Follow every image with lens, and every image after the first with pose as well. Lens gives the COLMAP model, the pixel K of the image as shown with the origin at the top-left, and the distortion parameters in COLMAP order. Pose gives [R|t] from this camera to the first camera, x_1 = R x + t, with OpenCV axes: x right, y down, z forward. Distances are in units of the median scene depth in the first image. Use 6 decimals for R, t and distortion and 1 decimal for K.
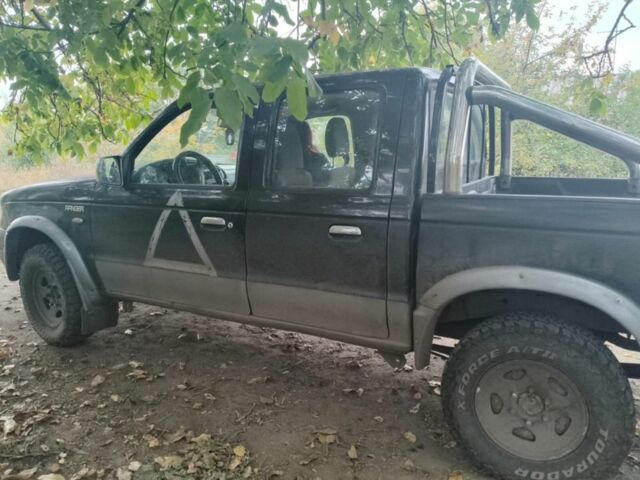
lens RADIAL K [[492.5, 0, 319.4], [0, 492.5, 241.8], [0, 0, 1]] dist [0.035502, -0.082082]
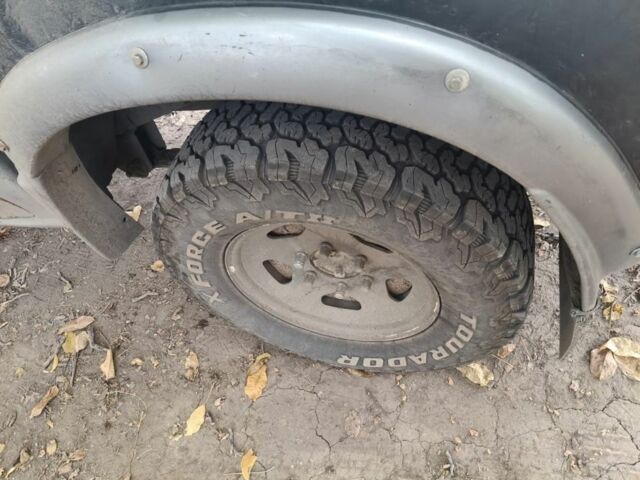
lens RADIAL K [[492.5, 0, 319.8], [0, 492.5, 239.6], [0, 0, 1]] dist [0.035502, -0.082082]
pose [[0.941703, -0.334624, -0.034975, 0.383411], [0.279399, 0.719876, 0.635385, -0.006986], [-0.187437, -0.608116, 0.771403, 0.556988]]
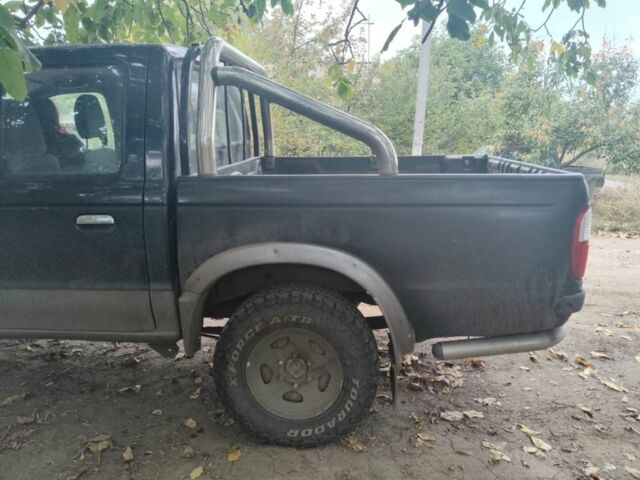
lens RADIAL K [[492.5, 0, 319.8], [0, 492.5, 243.1], [0, 0, 1]] dist [0.035502, -0.082082]
pose [[0.914712, -0.093267, 0.393195, 0.067333], [0.077953, 0.995451, 0.054779, 0.001221], [-0.396516, -0.019457, 0.917822, -0.004252]]
